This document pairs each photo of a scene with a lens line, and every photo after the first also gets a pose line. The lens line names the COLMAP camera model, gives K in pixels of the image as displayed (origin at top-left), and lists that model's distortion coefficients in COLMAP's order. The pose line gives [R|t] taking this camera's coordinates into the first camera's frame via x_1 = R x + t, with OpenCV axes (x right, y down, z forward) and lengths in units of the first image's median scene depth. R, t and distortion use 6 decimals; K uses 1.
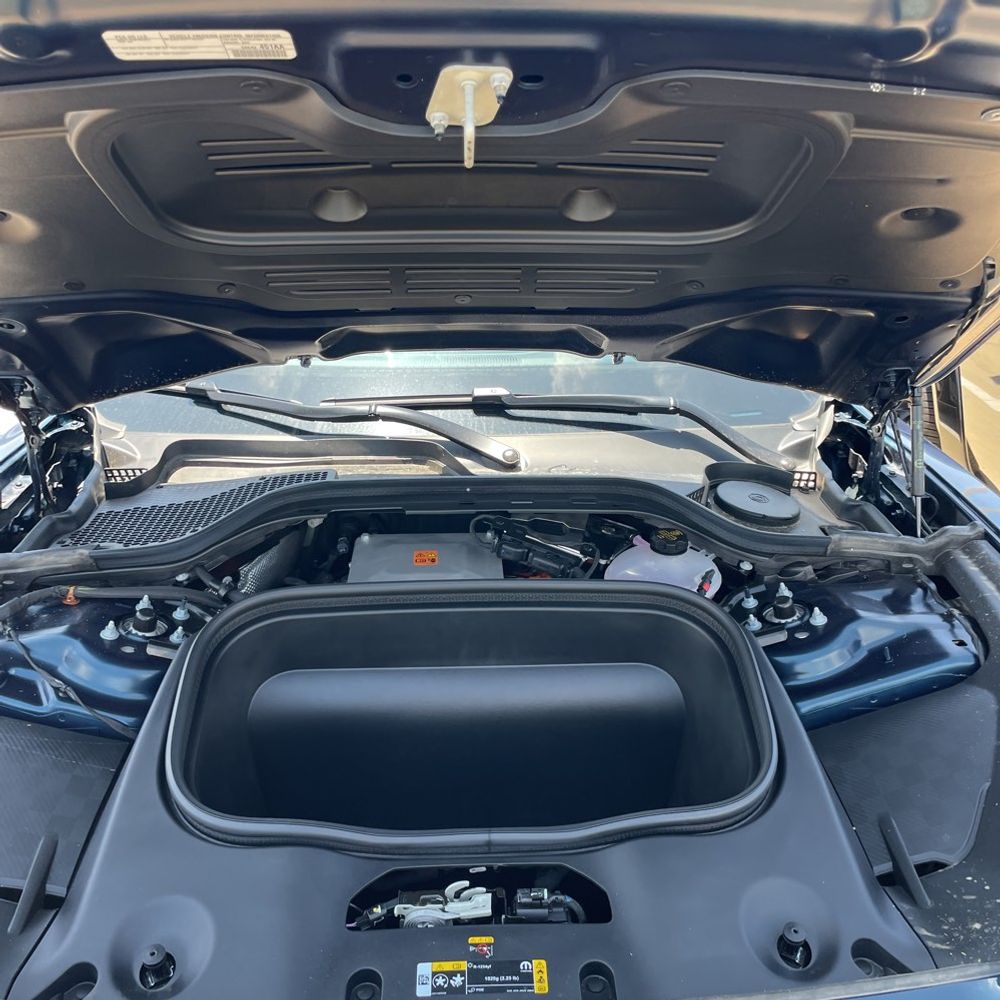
lens RADIAL K [[1003.1, 0, 500.0], [0, 1003.1, 500.0], [0, 0, 1]] dist [0.084593, -0.118607]
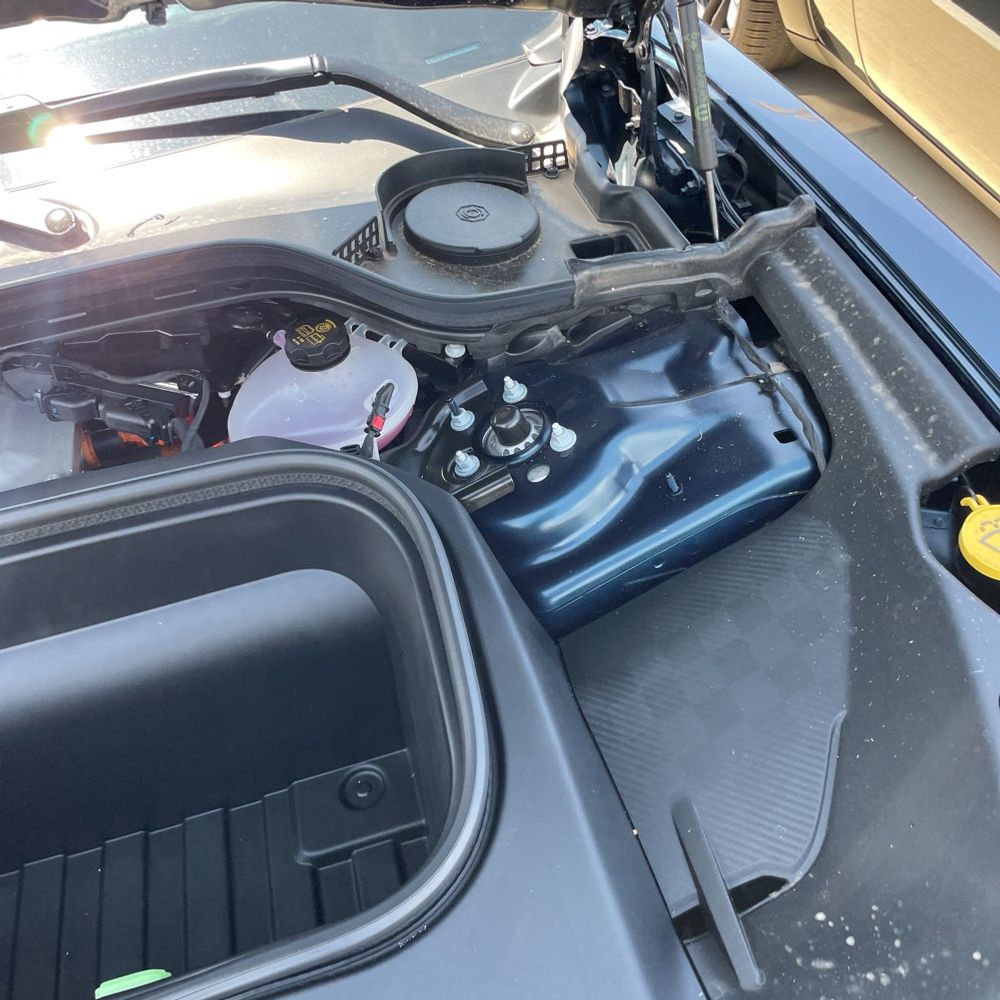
lens RADIAL K [[1003.1, 0, 500.0], [0, 1003.1, 500.0], [0, 0, 1]] dist [0.084593, -0.118607]
pose [[0.971037, -0.231139, 0.060512, 0.214772], [0.195093, 0.913243, 0.357666, -0.065232], [-0.137933, -0.335502, 0.931887, 0.399146]]
